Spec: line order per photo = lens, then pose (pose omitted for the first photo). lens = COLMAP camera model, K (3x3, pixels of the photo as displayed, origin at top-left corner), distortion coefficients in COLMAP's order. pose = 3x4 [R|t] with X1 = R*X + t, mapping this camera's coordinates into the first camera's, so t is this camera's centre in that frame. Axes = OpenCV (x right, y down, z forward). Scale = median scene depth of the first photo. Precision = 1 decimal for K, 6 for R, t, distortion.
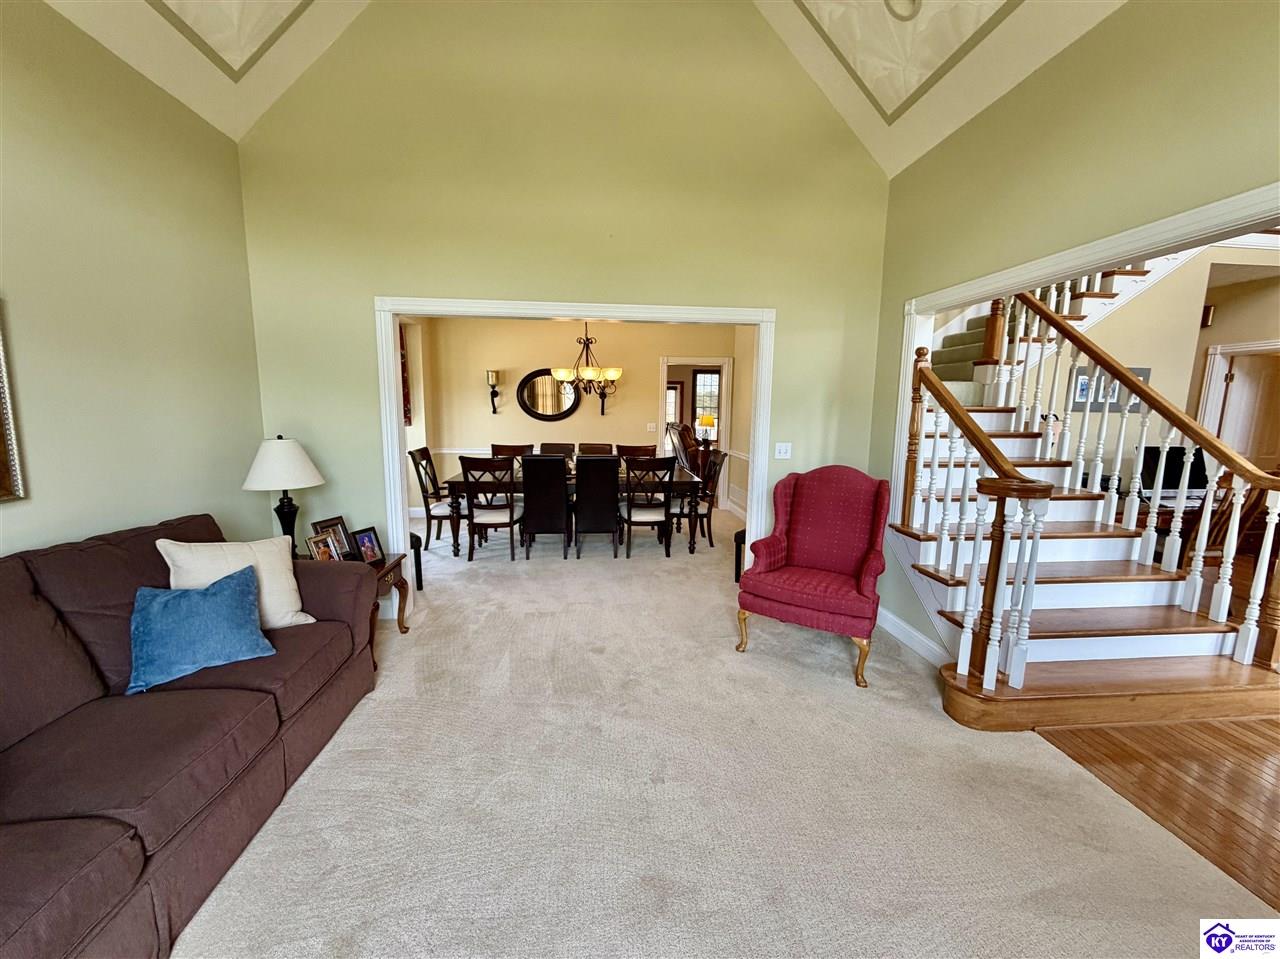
lens RADIAL K [[507.0, 0, 638.2], [0, 507.0, 480.6], [0, 0, 1]] dist [-0.007109, 0.000540]
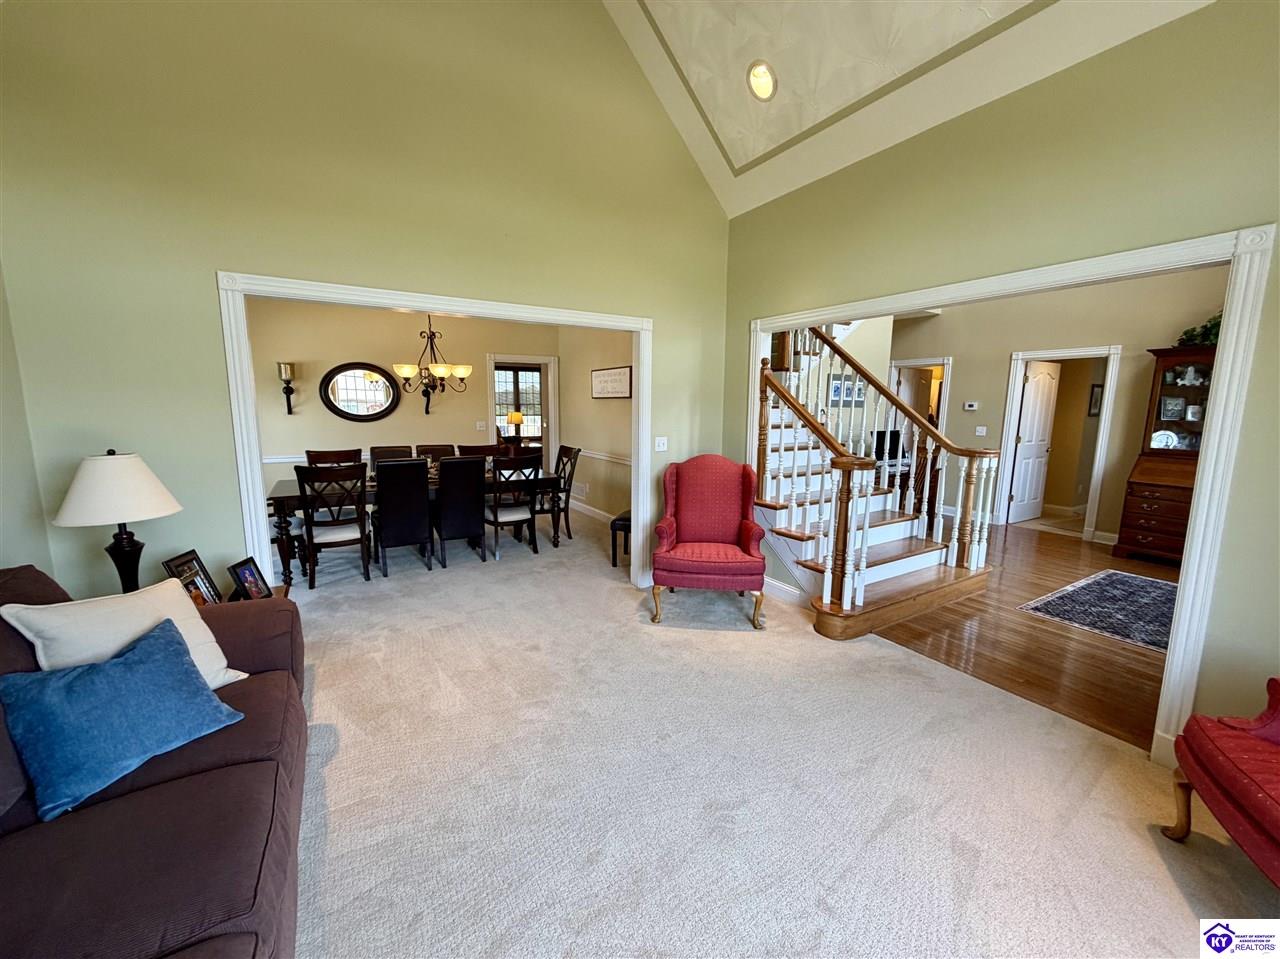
lens RADIAL K [[507.0, 0, 639.2], [0, 507.0, 479.6], [0, 0, 1]] dist [-0.007109, 0.000540]
pose [[0.897761, -0.070210, 0.434850, -0.294751], [0.067261, 0.997489, 0.022191, -0.008535], [-0.435316, 0.009327, 0.900229, -0.004271]]
